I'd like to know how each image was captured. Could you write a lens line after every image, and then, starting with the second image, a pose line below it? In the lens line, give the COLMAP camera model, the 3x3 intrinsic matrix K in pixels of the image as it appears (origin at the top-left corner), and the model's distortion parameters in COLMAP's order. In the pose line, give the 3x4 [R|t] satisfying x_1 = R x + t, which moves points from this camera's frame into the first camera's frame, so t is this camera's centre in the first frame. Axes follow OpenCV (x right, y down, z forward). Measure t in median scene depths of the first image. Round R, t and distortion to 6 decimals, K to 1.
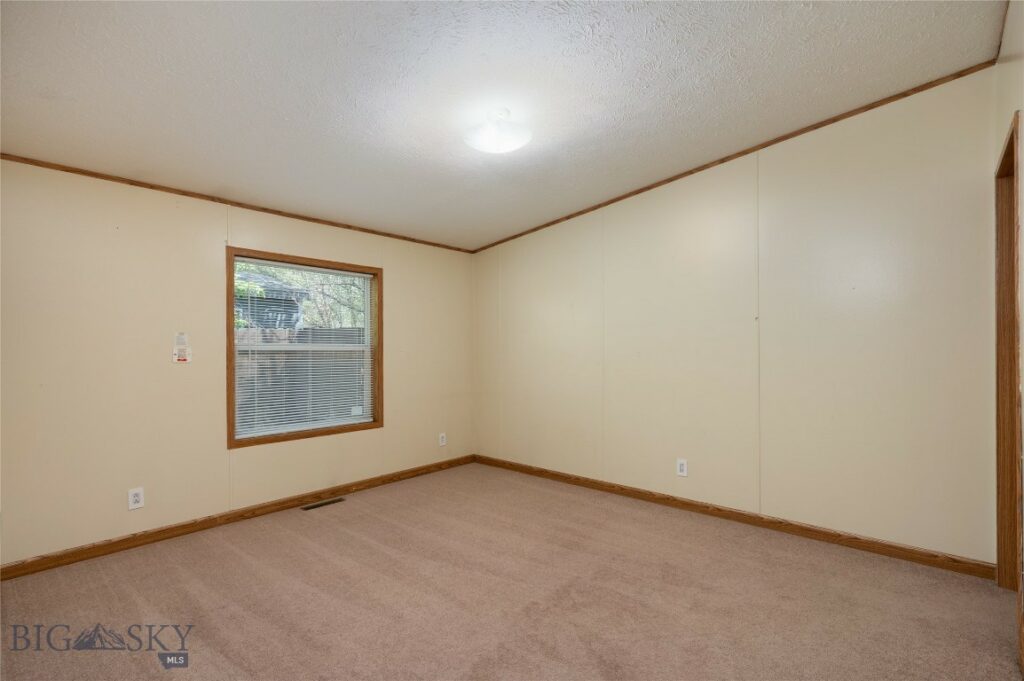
lens RADIAL K [[497.3, 0, 506.8], [0, 497.3, 342.2], [0, 0, 1]] dist [0.033023, -0.001375]
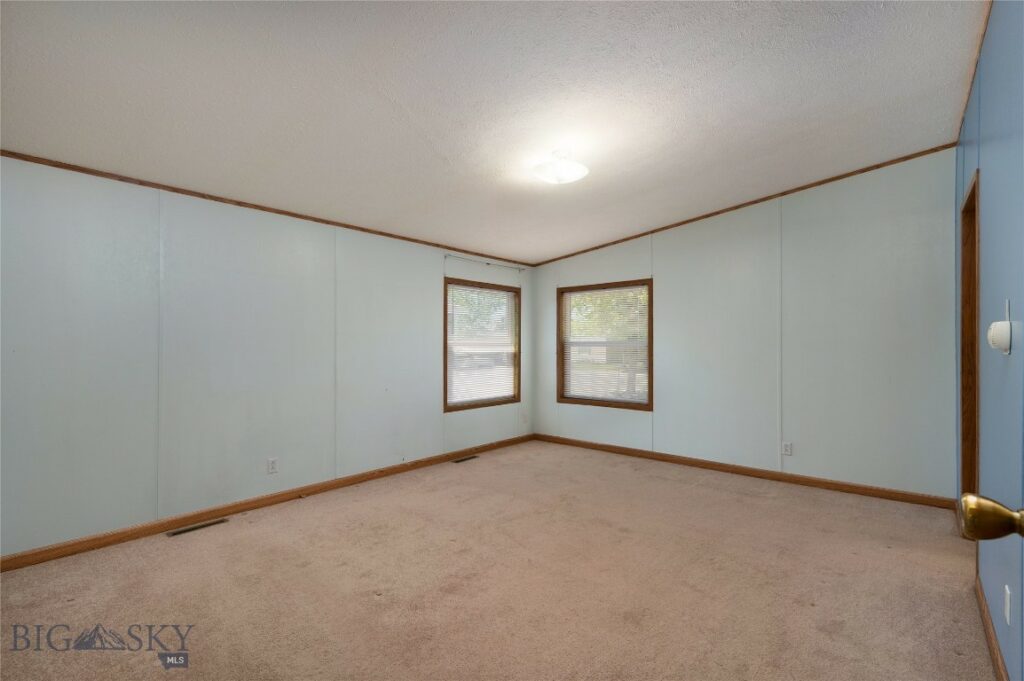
lens RADIAL K [[497.3, 0, 496.0], [0, 497.3, 350.5], [0, 0, 1]] dist [0.033023, -0.001375]
pose [[0.999833, 0.002141, 0.018129, -0.284084], [-0.002550, 0.999743, 0.022534, -0.003589], [-0.018076, -0.022576, 0.999582, -0.318592]]
